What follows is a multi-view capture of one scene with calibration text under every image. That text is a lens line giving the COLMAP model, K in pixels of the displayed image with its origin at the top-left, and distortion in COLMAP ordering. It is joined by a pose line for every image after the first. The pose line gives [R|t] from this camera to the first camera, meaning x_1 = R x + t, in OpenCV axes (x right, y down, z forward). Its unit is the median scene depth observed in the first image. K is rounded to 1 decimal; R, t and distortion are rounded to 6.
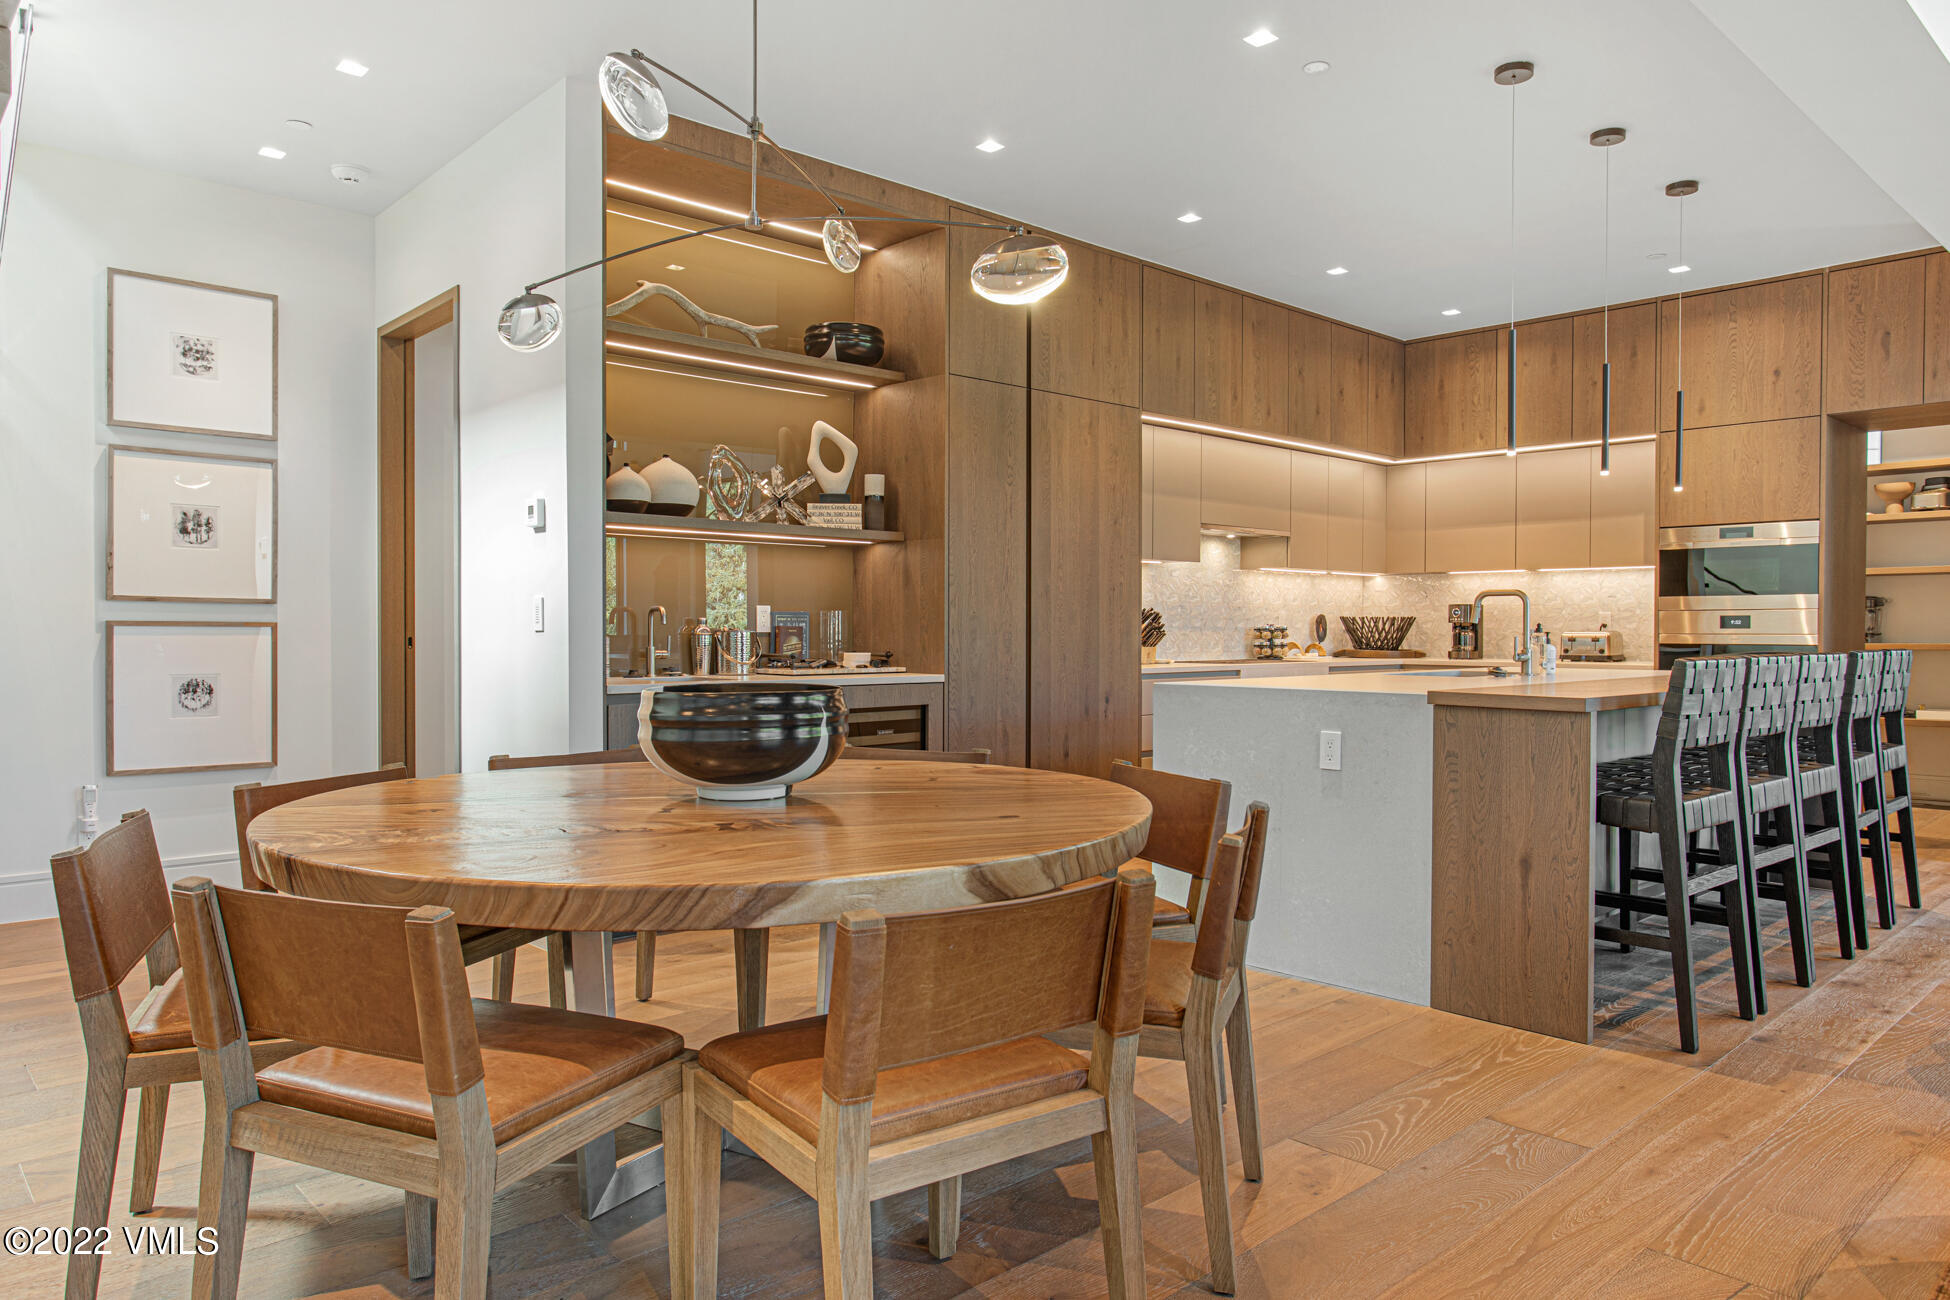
lens RADIAL K [[1278.1, 0, 975.0], [0, 1278.1, 650.0], [0, 0, 1]] dist [-0.033324, 0.033757]
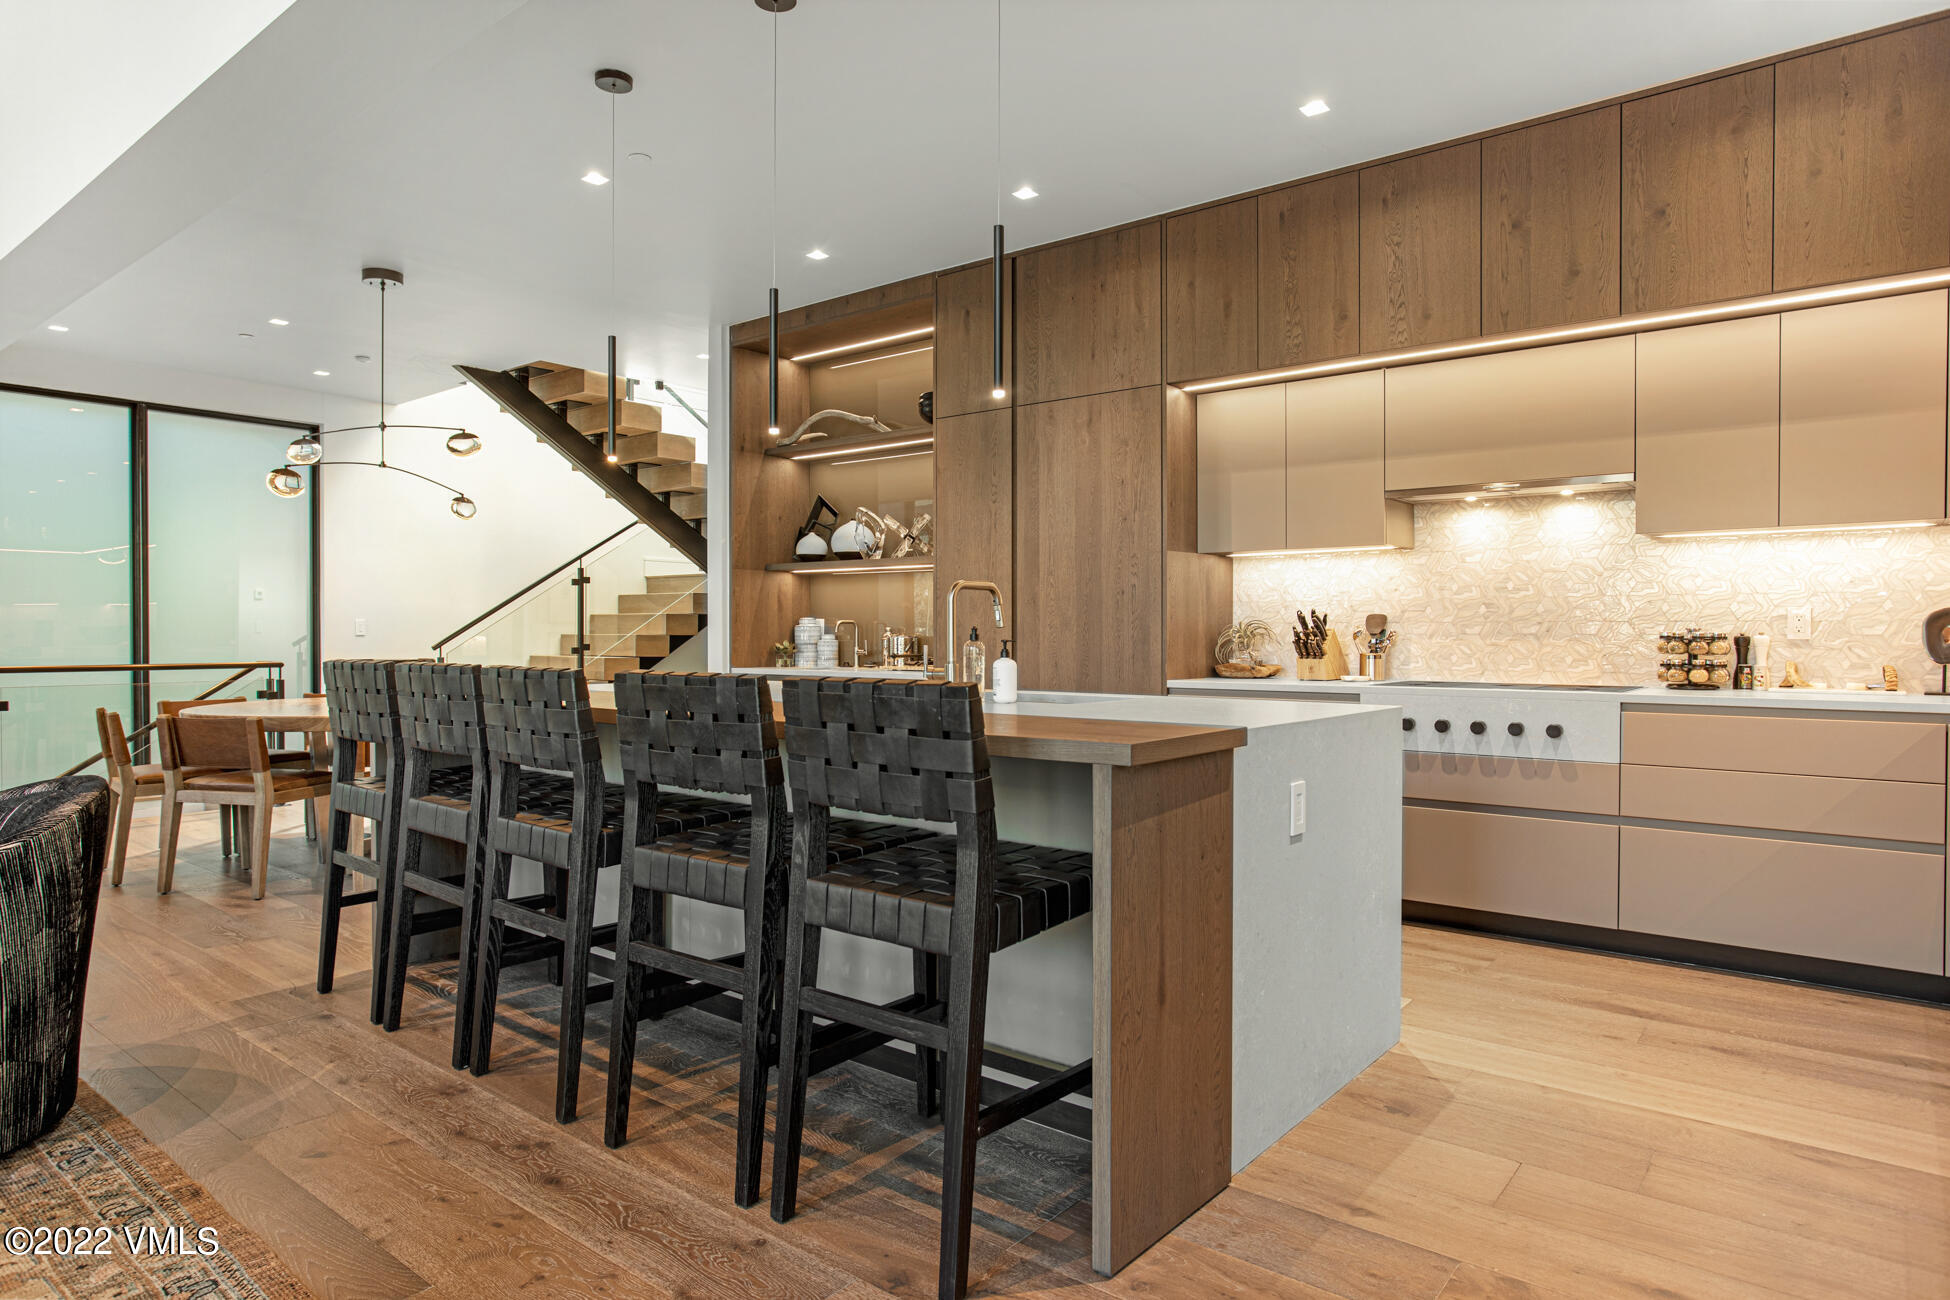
lens RADIAL K [[1154.1, 0, 969.0], [0, 1154.1, 645.0], [0, 0, 1]] dist [-0.043087, 0.031773]
pose [[0.133117, 0.008369, -0.991065, 0.921967], [-0.018661, 0.999808, 0.005936, -0.012819], [0.990925, 0.017704, 0.133248, 0.788754]]
